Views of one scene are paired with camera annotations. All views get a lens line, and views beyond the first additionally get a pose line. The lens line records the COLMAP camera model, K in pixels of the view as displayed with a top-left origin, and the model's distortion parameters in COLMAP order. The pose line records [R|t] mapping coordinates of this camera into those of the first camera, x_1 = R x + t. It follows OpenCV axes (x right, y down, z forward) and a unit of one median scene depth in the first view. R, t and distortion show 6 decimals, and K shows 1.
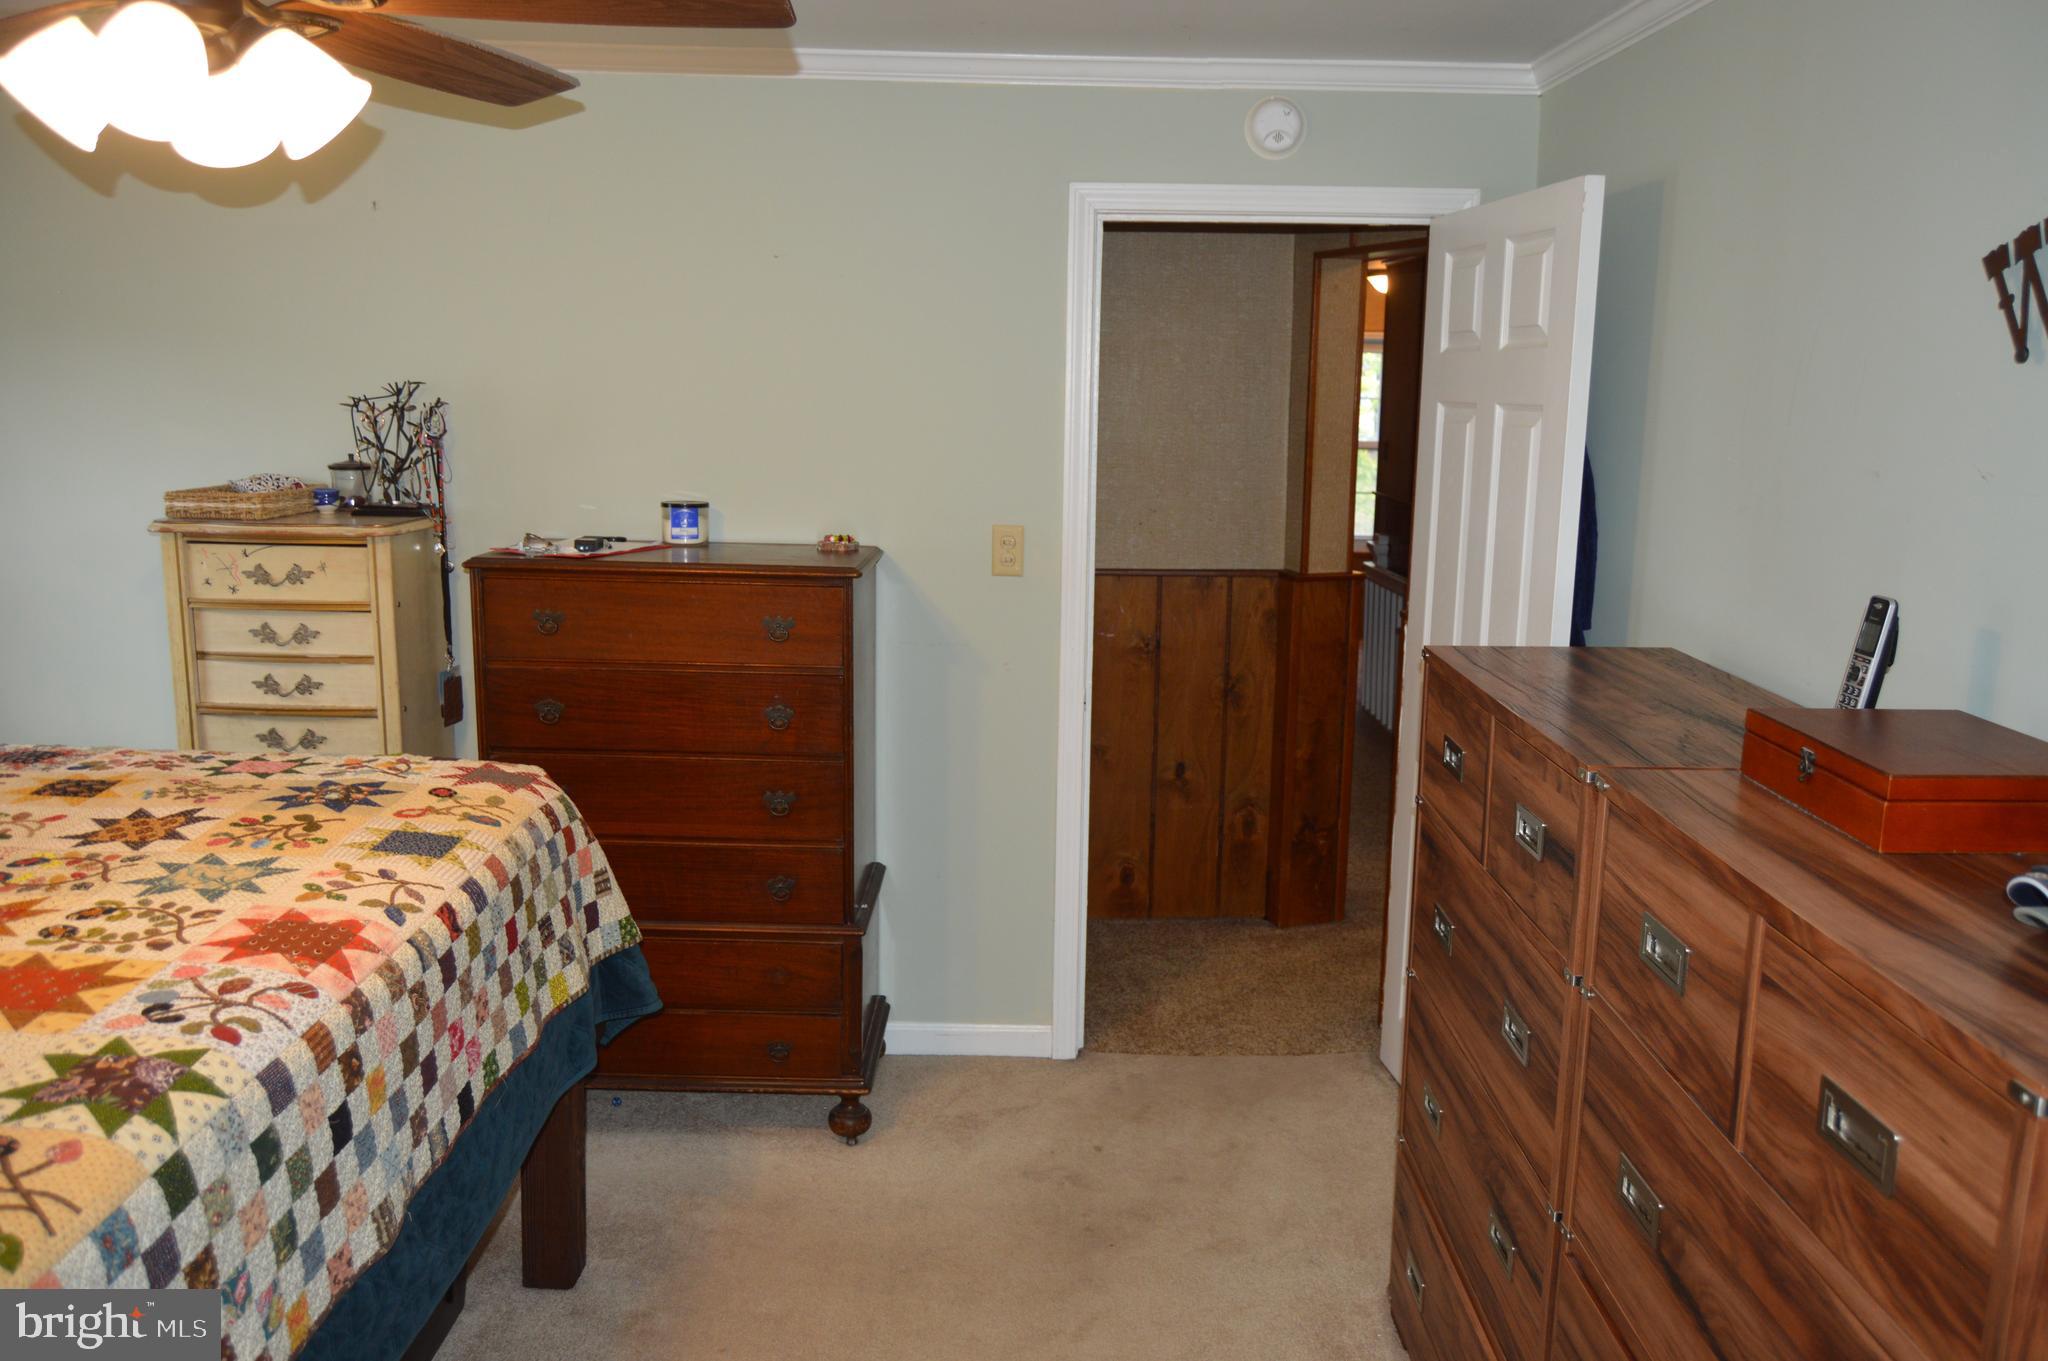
lens RADIAL K [[1655.8, 0, 1024.0], [0, 1655.8, 681.9], [0, 0, 1]] dist [-0.006040, 0.000669]
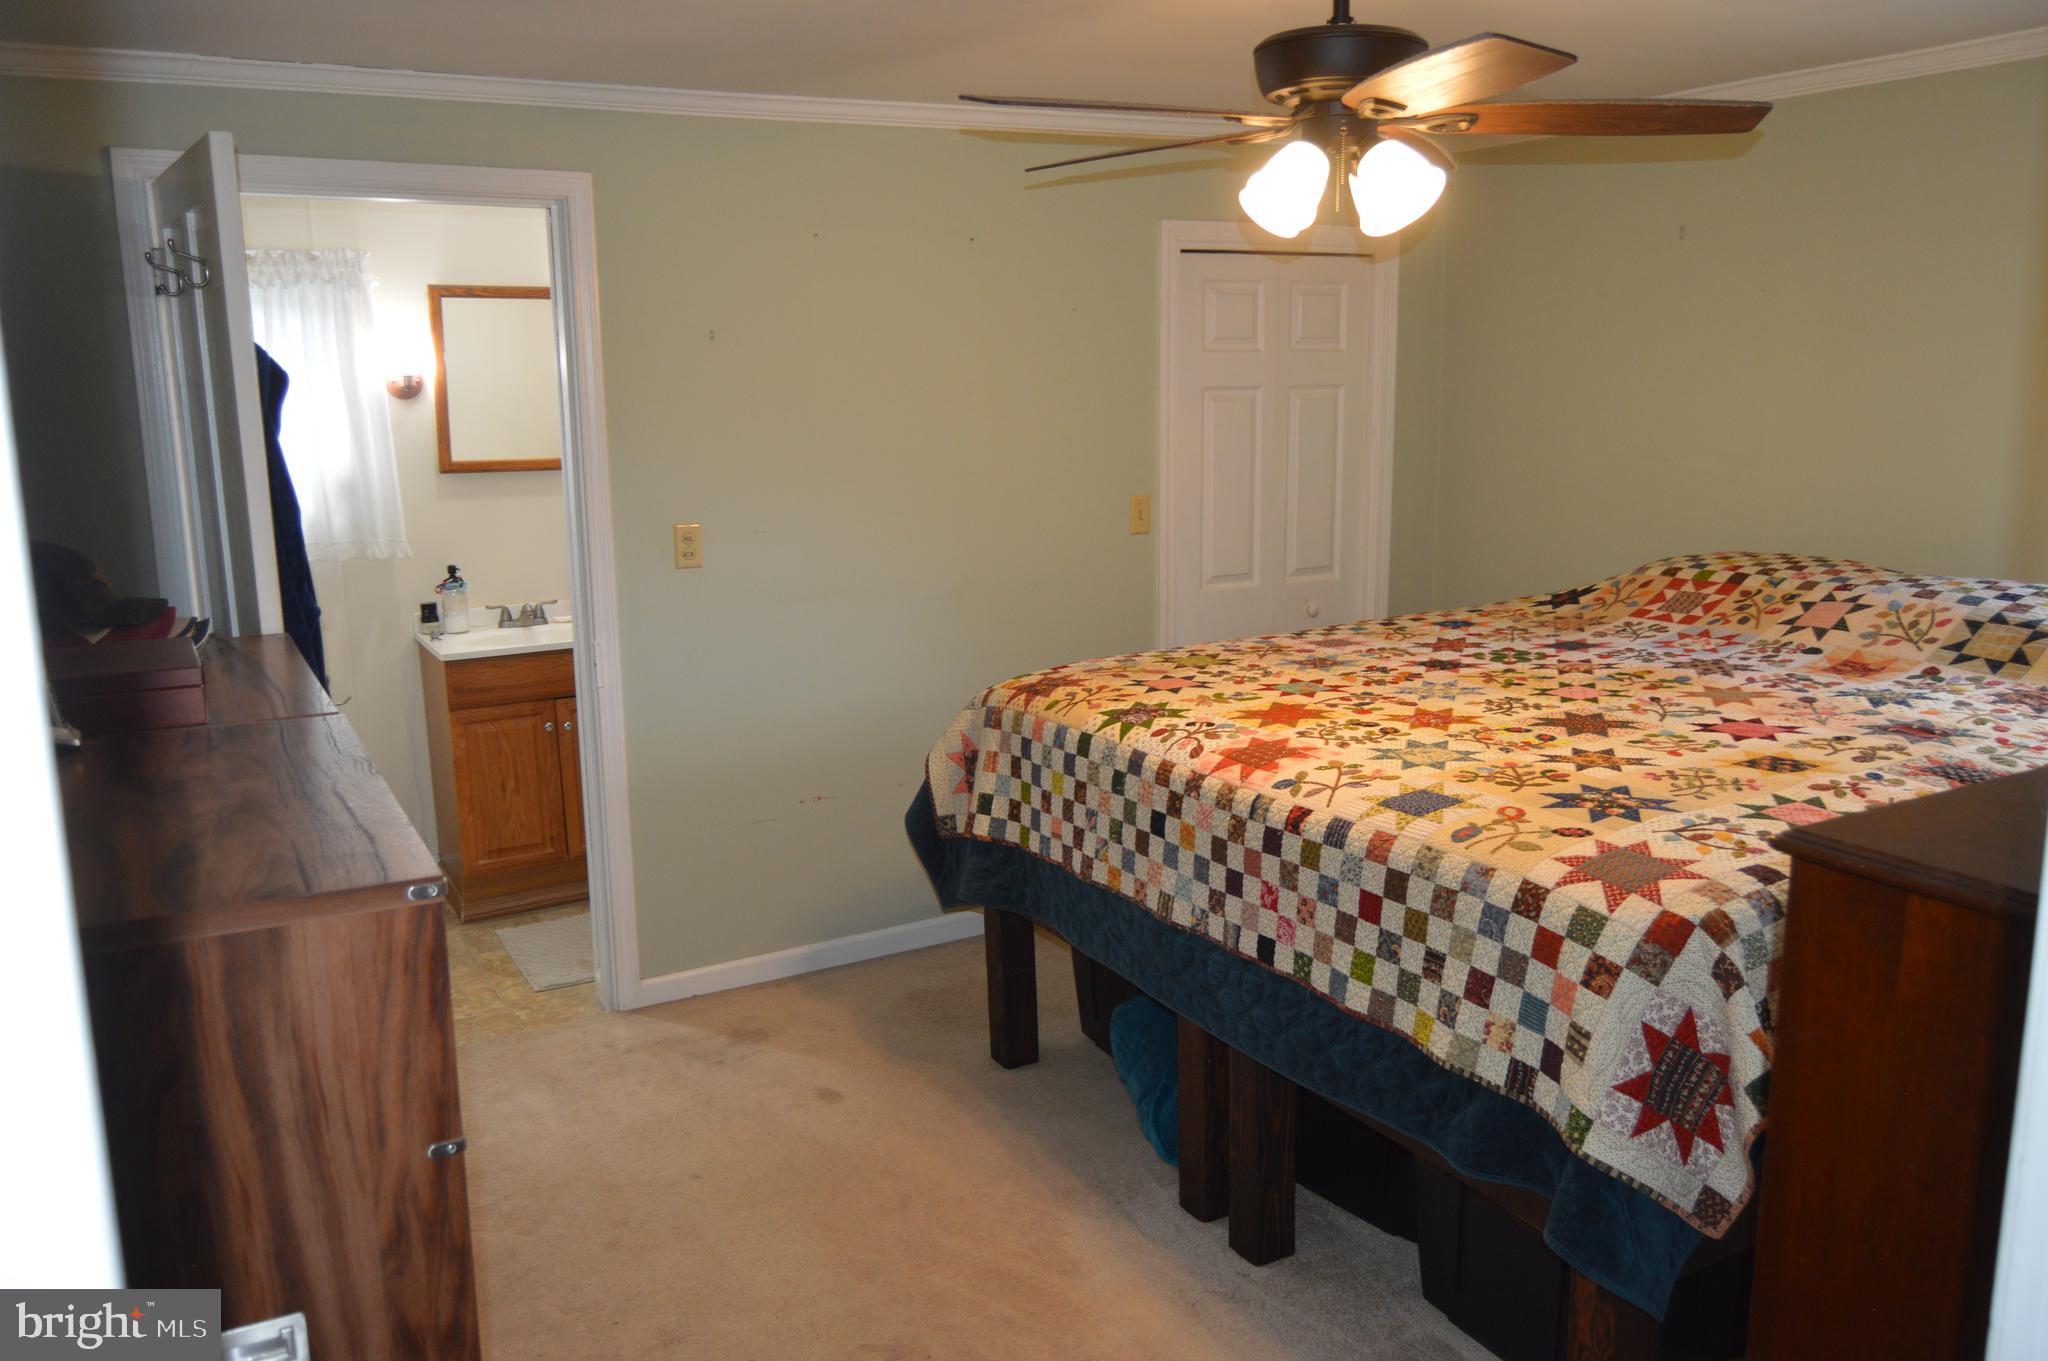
lens RADIAL K [[1655.8, 0, 1024.5], [0, 1655.8, 682.1], [0, 0, 1]] dist [-0.006040, 0.000669]
pose [[-0.871164, 0.086016, -0.483398, 0.421017], [-0.094712, 0.936604, 0.337347, -0.352019], [0.481770, 0.339668, -0.807789, 1.890584]]
